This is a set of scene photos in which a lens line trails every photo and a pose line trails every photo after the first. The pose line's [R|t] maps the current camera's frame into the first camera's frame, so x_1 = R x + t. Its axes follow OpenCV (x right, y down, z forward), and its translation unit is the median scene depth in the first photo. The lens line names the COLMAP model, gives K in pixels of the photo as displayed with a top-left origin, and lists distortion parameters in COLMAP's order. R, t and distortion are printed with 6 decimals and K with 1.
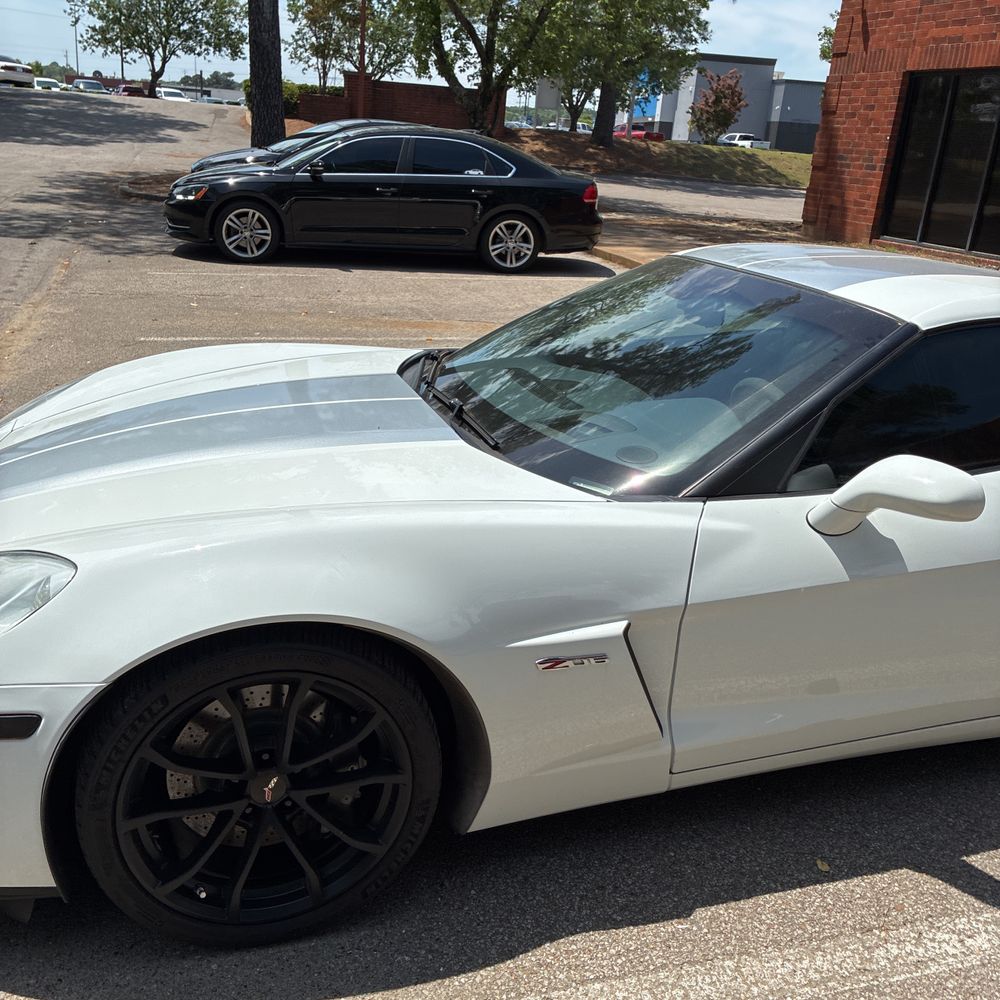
lens RADIAL K [[1000.0, 0, 512.9], [0, 1000.0, 483.1], [0, 0, 1]] dist [0.028226, -0.039354]
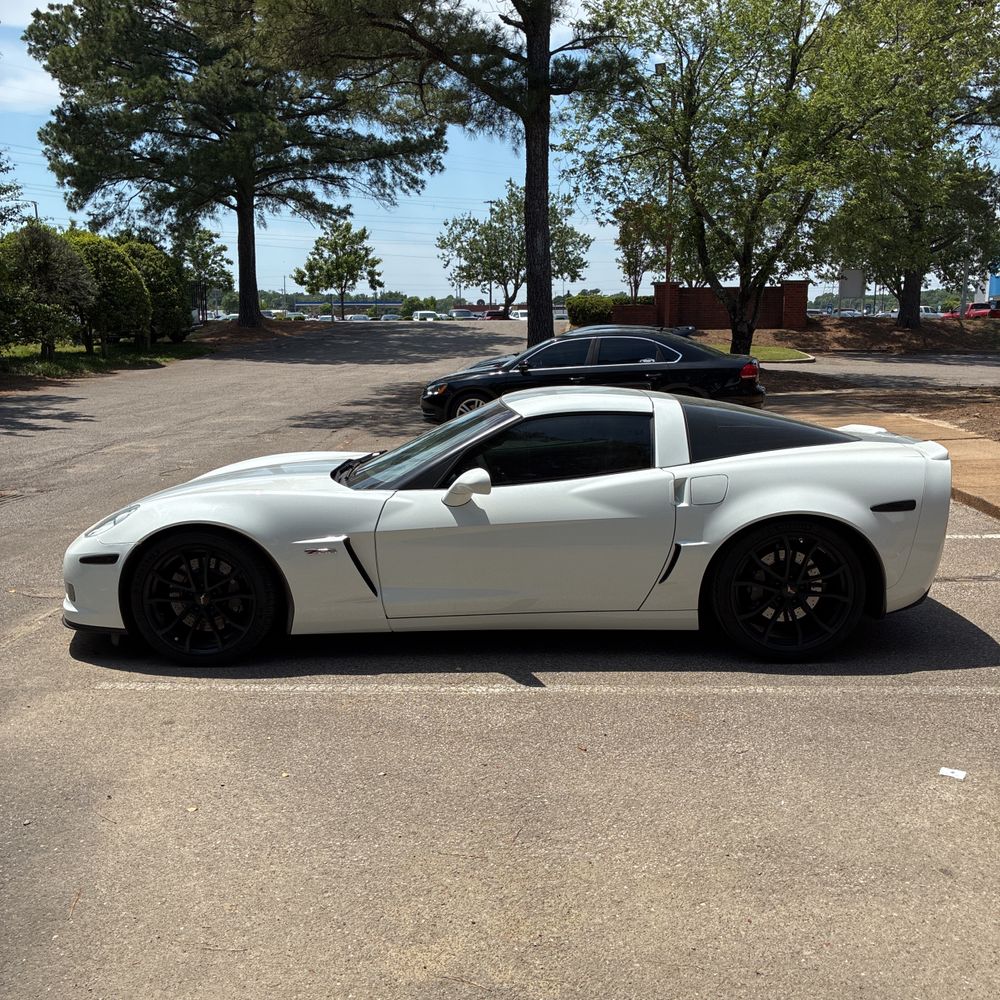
lens RADIAL K [[1000.0, 0, 512.9], [0, 1000.0, 483.1], [0, 0, 1]] dist [0.028226, -0.039354]
pose [[0.942219, -0.026816, -0.333924, 0.218414], [-0.036494, 0.982642, -0.181887, 0.073496], [0.333005, 0.183564, 0.924885, -0.182014]]
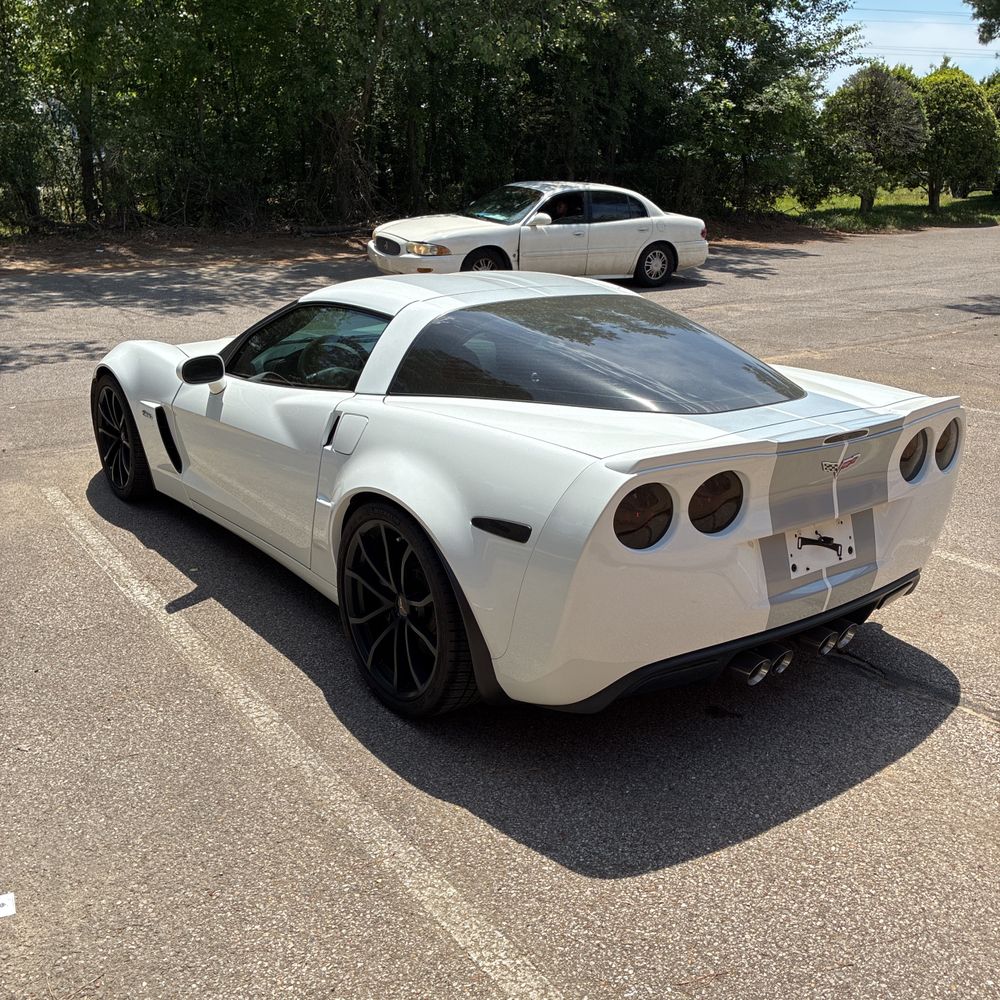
lens RADIAL K [[1010.6, 0, 500.0], [0, 1010.6, 500.0], [0, 0, 1]] dist [0.010030, 0.020365]
pose [[0.321538, 0.224176, -0.919977, 0.441594], [-0.297962, 0.946170, 0.126419, -0.031635], [0.898795, 0.233470, 0.371026, 0.153980]]
